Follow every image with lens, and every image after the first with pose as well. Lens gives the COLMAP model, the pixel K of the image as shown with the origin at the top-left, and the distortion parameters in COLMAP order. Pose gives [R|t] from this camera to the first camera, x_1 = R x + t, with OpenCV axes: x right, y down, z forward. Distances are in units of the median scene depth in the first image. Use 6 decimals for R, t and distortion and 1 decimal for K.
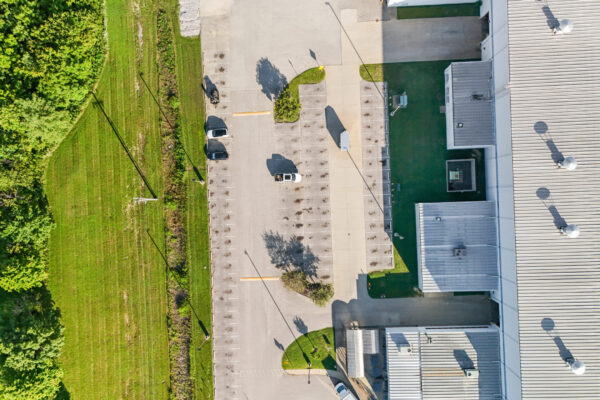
lens RADIAL K [[523.2, 0, 296.6], [0, 523.2, 194.7], [0, 0, 1]] dist [0.039572, -0.046477]
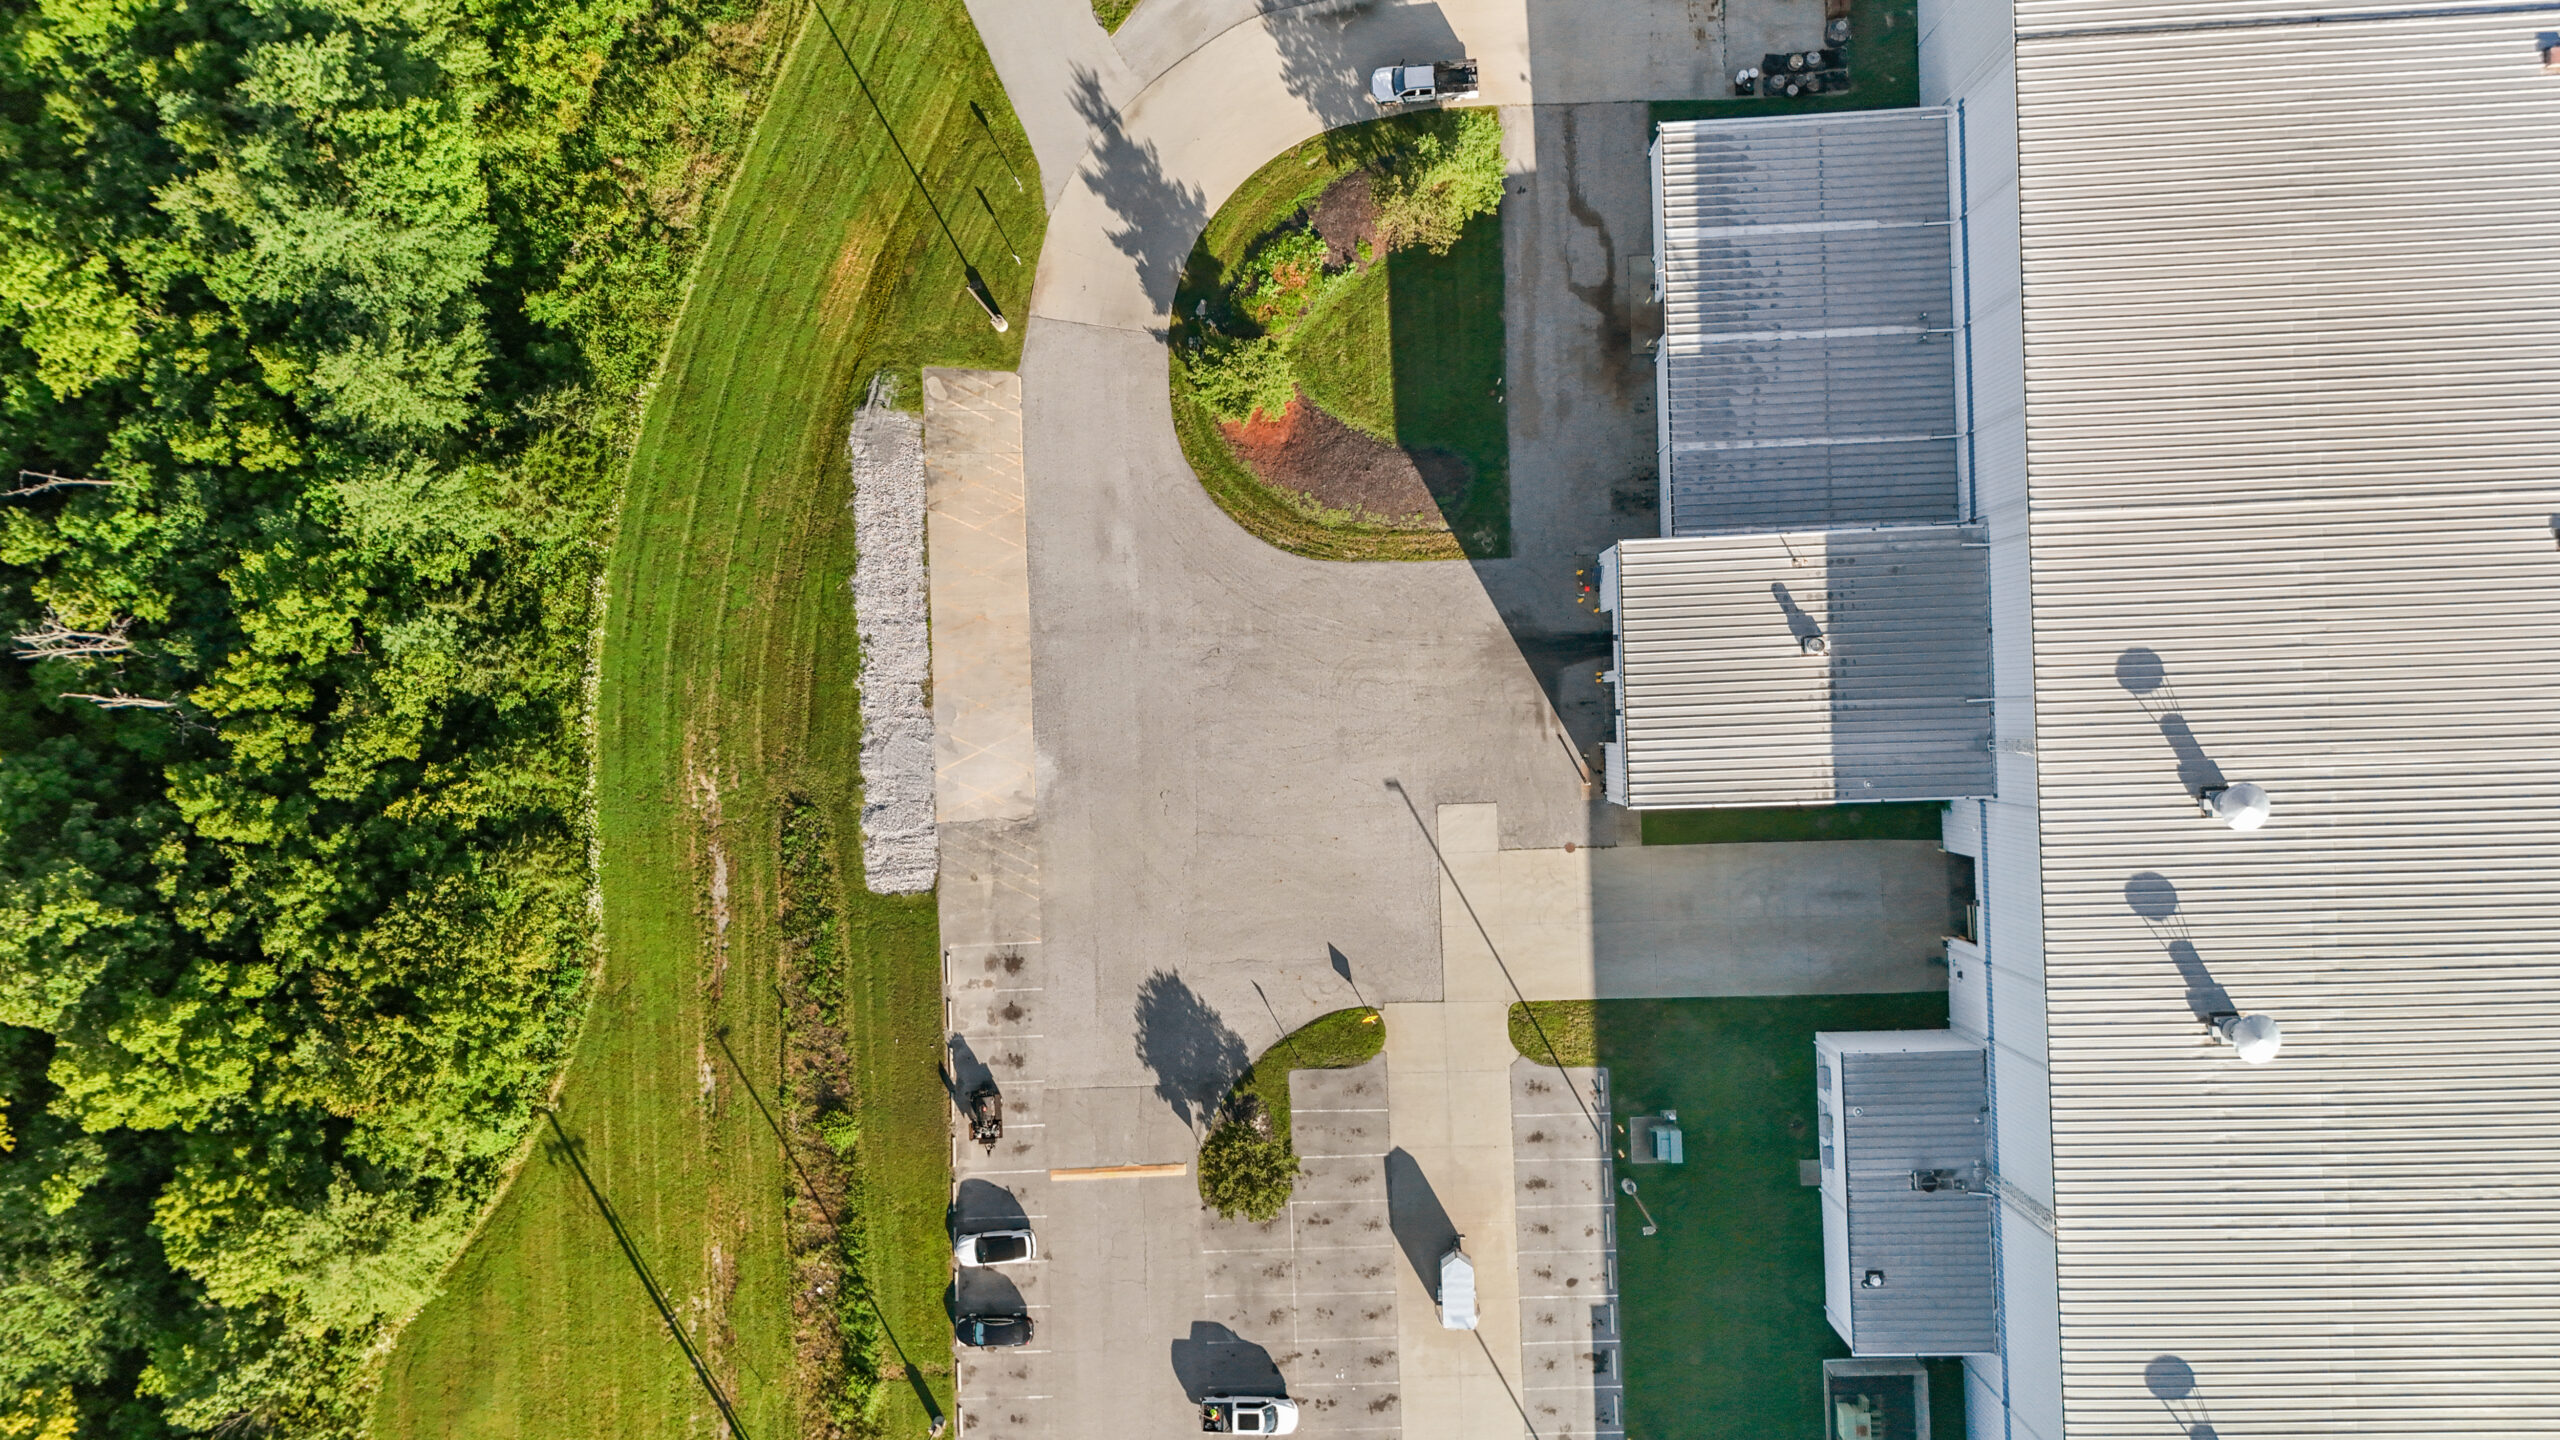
lens RADIAL K [[1877.7, 0, 1263.7], [0, 1877.7, 665.3], [0, 0, 1]] dist [0.036140, -0.044687]
pose [[0.999995, 0.001460, 0.002952, -0.012920], [-0.001410, 0.999861, -0.016633, -0.408375], [-0.002976, 0.016629, 0.999857, 0.001437]]
